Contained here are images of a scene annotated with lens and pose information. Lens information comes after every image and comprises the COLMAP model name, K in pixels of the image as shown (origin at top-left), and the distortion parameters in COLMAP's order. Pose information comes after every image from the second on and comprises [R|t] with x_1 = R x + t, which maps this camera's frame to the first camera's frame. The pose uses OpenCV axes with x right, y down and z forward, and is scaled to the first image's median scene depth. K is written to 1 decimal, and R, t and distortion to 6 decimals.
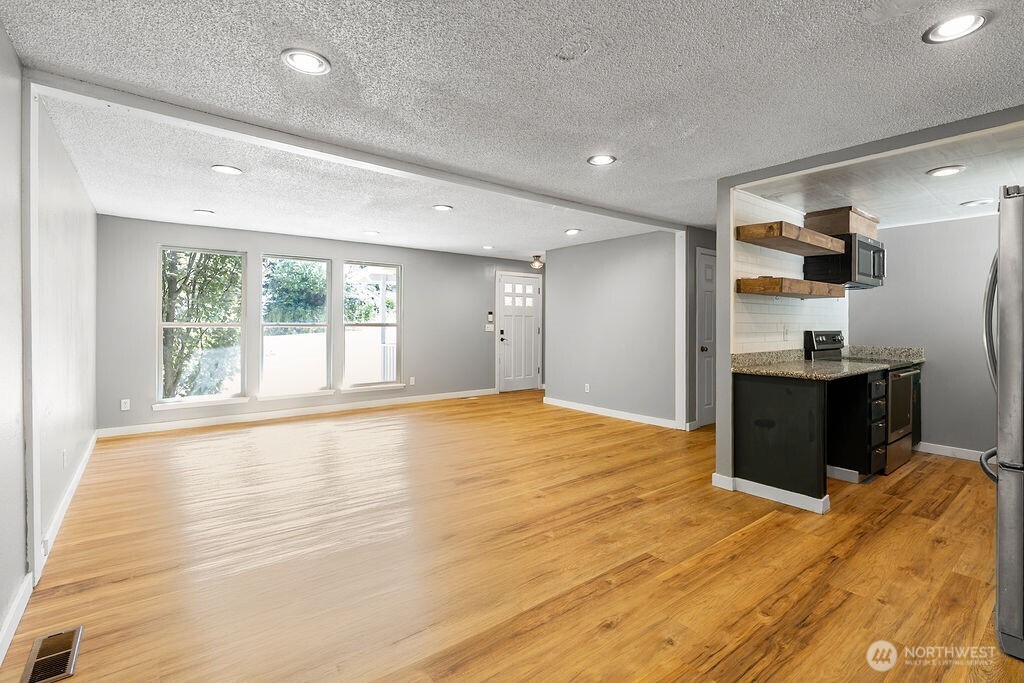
lens RADIAL K [[472.7, 0, 518.3], [0, 472.7, 325.0], [0, 0, 1]] dist [-0.002023, 0.000540]
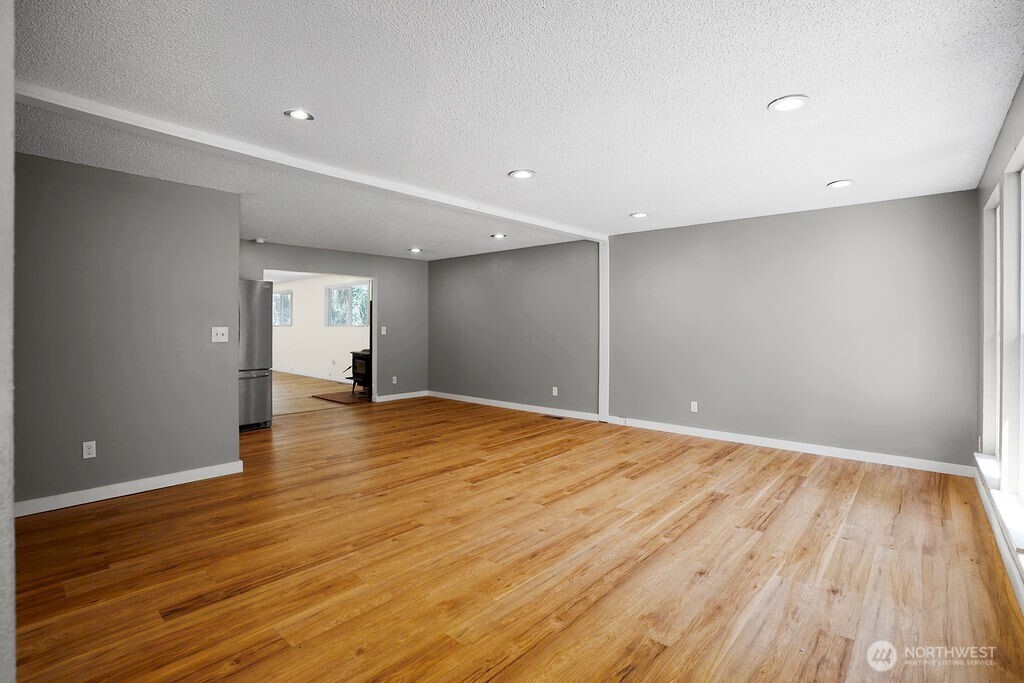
lens RADIAL K [[472.7, 0, 518.3], [0, 472.7, 325.0], [0, 0, 1]] dist [-0.002023, 0.000540]
pose [[-0.983103, -0.014191, -0.182502, -0.018696], [-0.014237, 0.999898, -0.001061, -0.010014], [0.182498, 0.001555, -0.983205, 2.284604]]
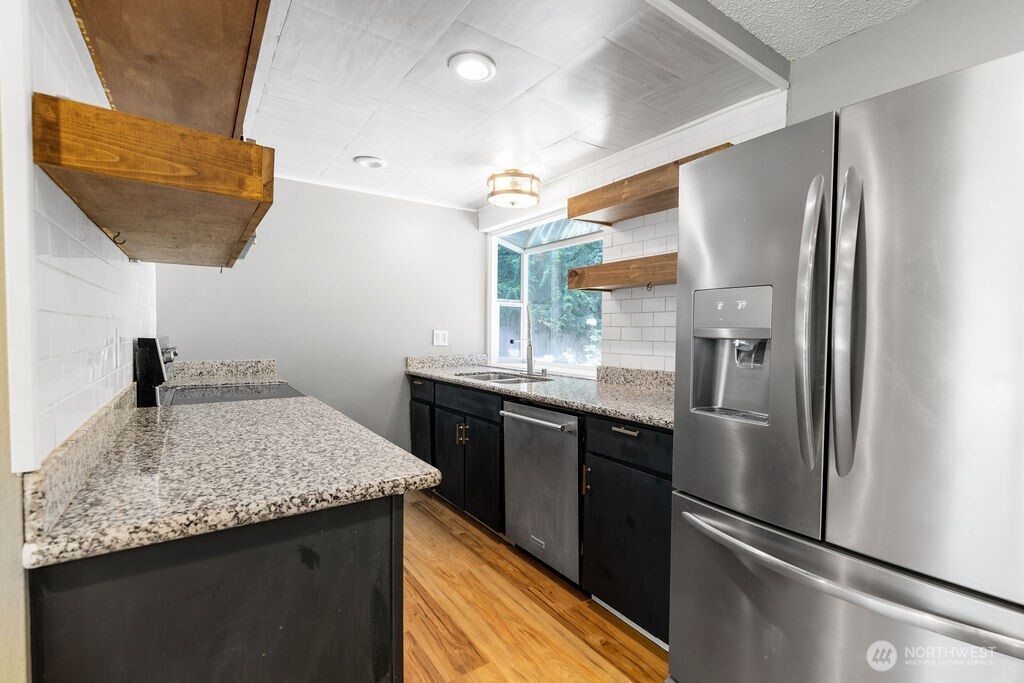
lens RADIAL K [[459.0, 0, 521.7], [0, 459.0, 344.0], [0, 0, 1]] dist [-0.007791, -0.000260]
pose [[0.050100, -0.031351, 0.998252, 0.284752], [-0.006596, 0.999475, 0.031720, 0.002129], [-0.998722, -0.008173, 0.049867, 0.801125]]
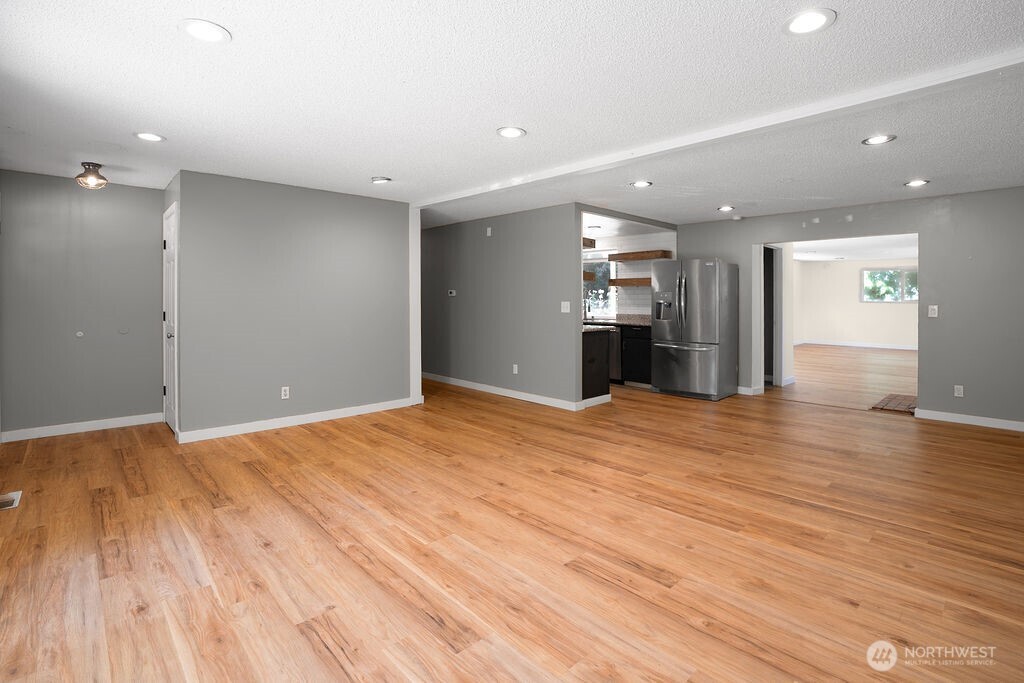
lens RADIAL K [[484.2, 0, 509.7], [0, 484.2, 302.5], [0, 0, 1]] dist [-0.039313, 0.010939]
pose [[-0.078258, -0.003379, 0.996927, -1.104286], [0.003561, 0.999987, 0.003669, -0.003123], [-0.996927, 0.003837, -0.078245, 1.374897]]
